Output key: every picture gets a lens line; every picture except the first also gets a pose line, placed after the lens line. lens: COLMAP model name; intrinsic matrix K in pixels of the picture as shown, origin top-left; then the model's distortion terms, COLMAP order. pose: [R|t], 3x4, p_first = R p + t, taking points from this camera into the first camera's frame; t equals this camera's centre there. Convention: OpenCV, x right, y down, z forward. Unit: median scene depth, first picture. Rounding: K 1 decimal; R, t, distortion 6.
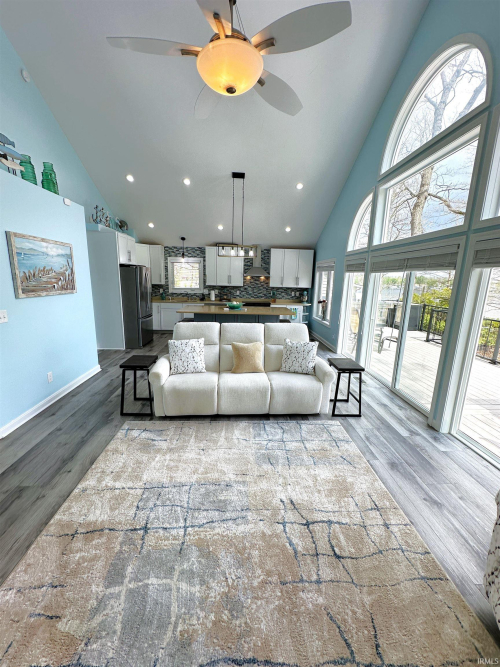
lens RADIAL K [[266.6, 0, 250.3], [0, 266.6, 333.3], [0, 0, 1]] dist [0.000819, 0.000772]
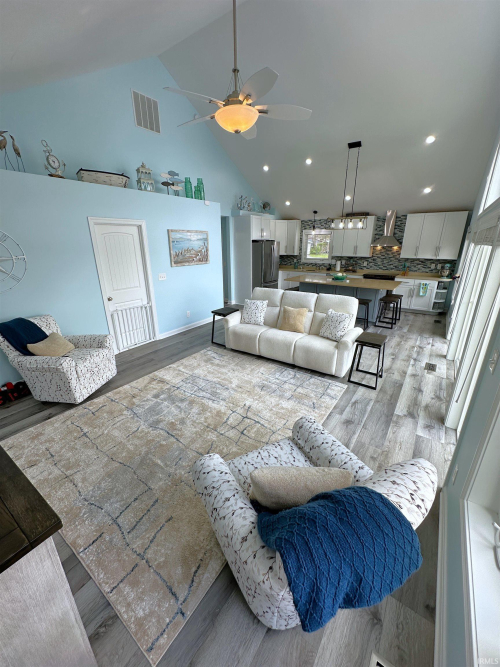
lens RADIAL K [[266.6, 0, 250.8], [0, 266.6, 333.8], [0, 0, 1]] dist [0.000819, 0.000772]
pose [[0.788965, 0.175593, -0.588814, 0.596487], [-0.103669, 0.982599, 0.154117, -0.015951], [0.605630, -0.060551, 0.793439, -0.119725]]
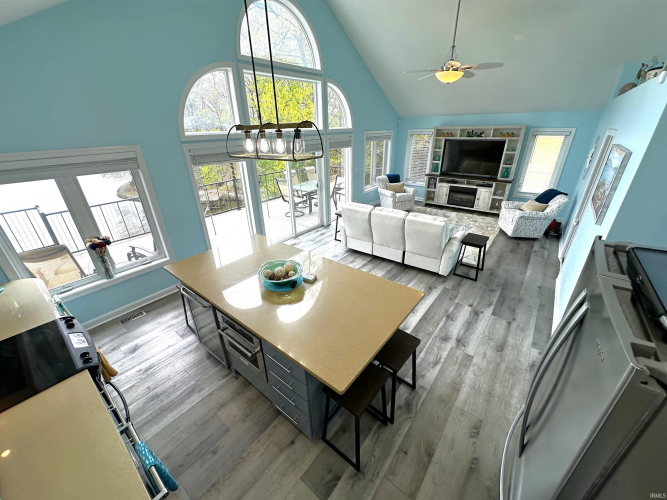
lens RADIAL K [[266.6, 0, 334.5], [0, 266.6, 249.1], [0, 0, 1]] dist [0.000819, 0.000772]
pose [[-0.750461, -0.290519, 0.593639, -0.659738], [0.138208, 0.809366, 0.570811, -0.672493], [-0.646303, 0.510418, -0.567245, 2.130428]]
